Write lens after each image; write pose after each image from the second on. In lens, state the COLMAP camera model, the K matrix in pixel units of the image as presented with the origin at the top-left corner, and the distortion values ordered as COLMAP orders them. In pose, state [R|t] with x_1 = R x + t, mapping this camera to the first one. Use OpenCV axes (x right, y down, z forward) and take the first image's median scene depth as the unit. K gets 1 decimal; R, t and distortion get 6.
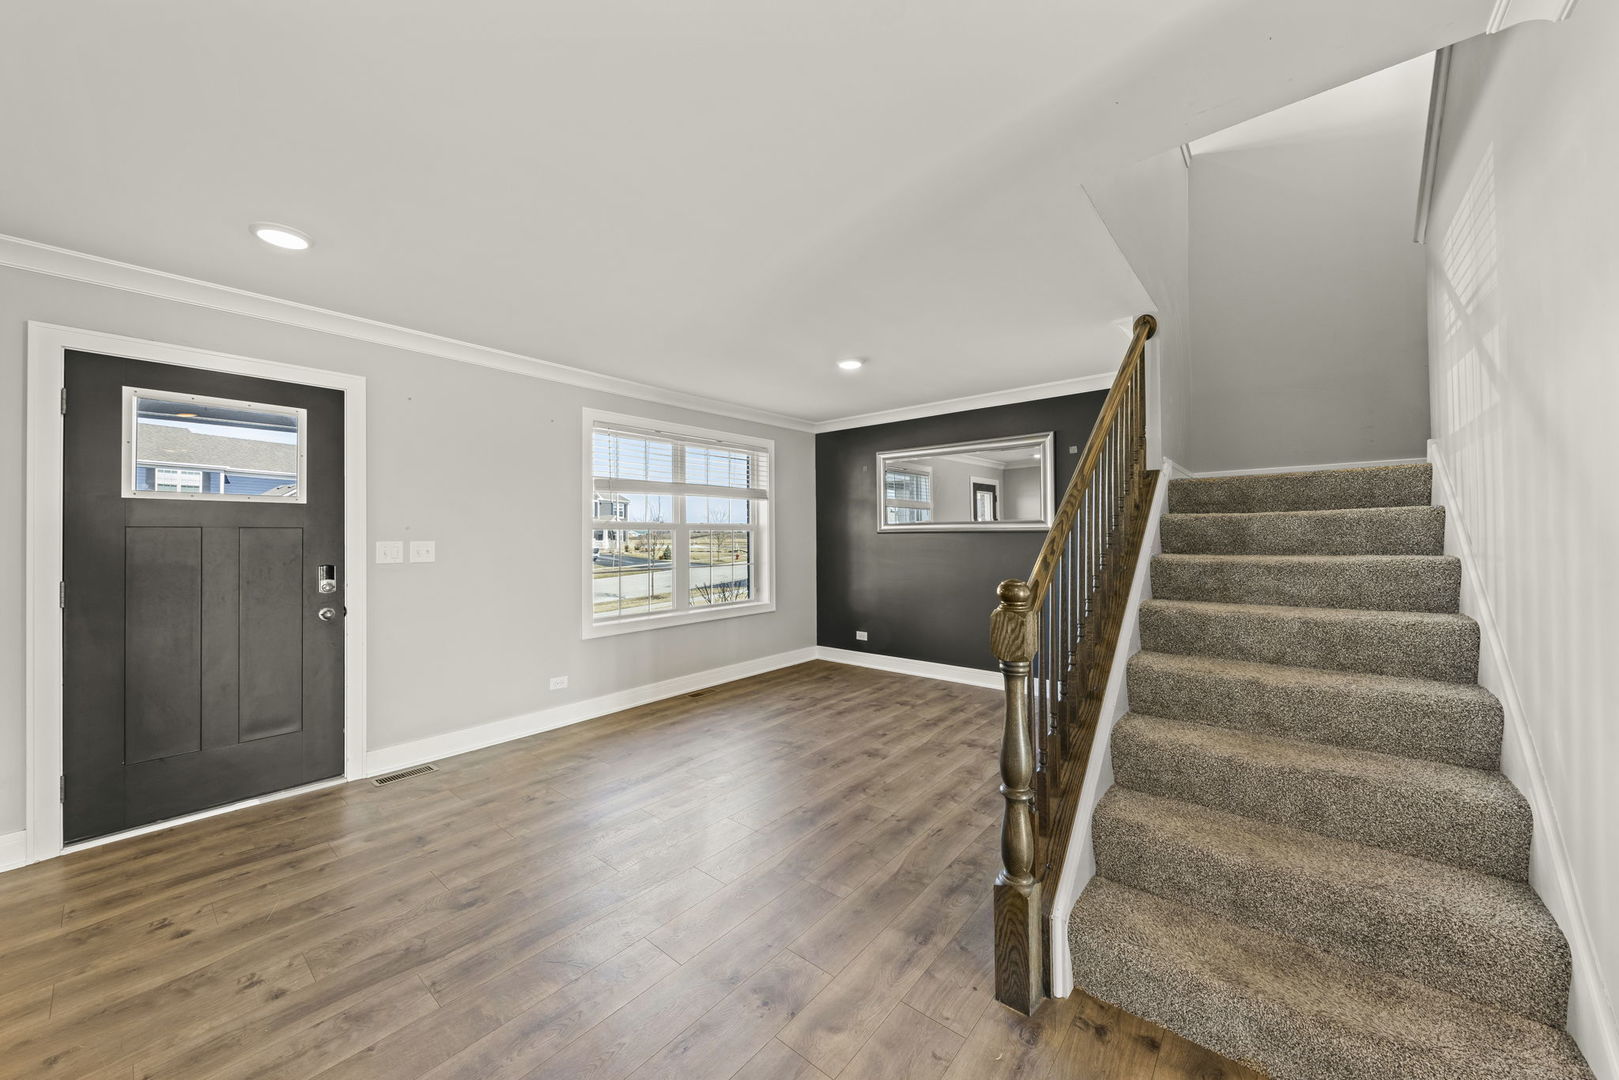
lens RADIAL K [[575.8, 0, 812.3], [0, 575.8, 532.5], [0, 0, 1]] dist [0.003988, -0.003866]
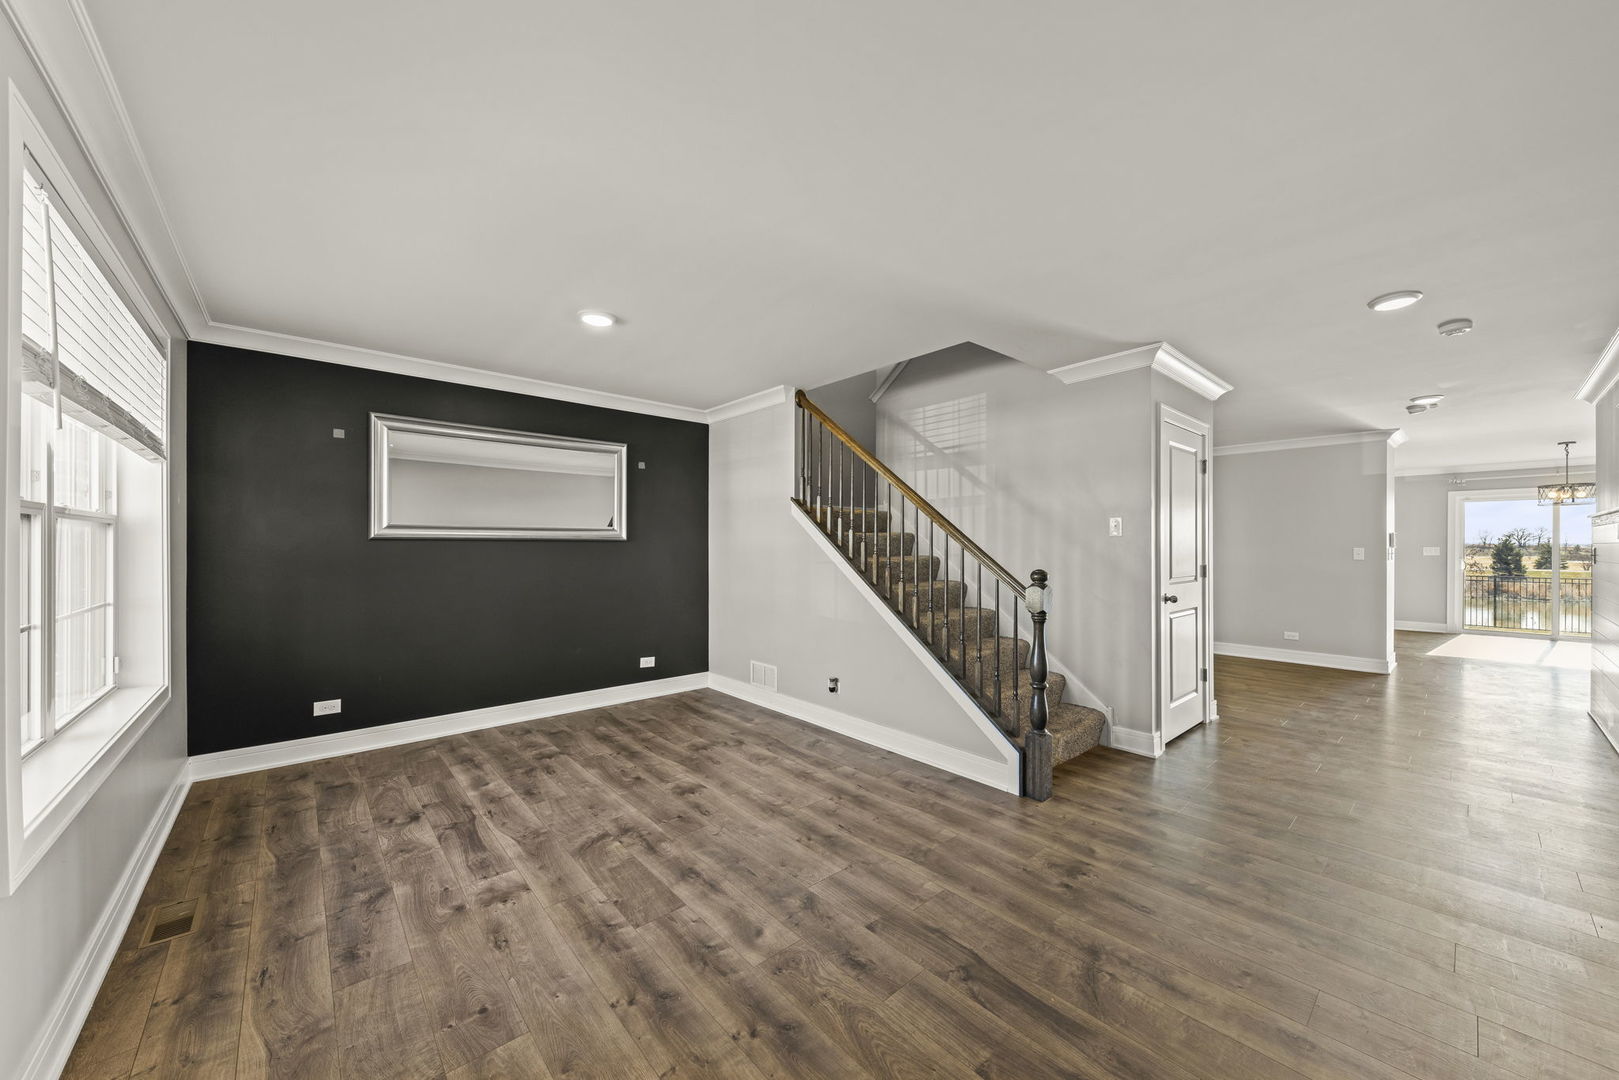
lens RADIAL K [[575.8, 0, 826.8], [0, 575.8, 546.3], [0, 0, 1]] dist [0.003988, -0.003866]
pose [[0.147297, 0.003624, 0.989086, -0.617851], [-0.008181, 0.999964, -0.002445, 0.010406], [-0.989059, -0.007731, 0.147321, 0.558817]]
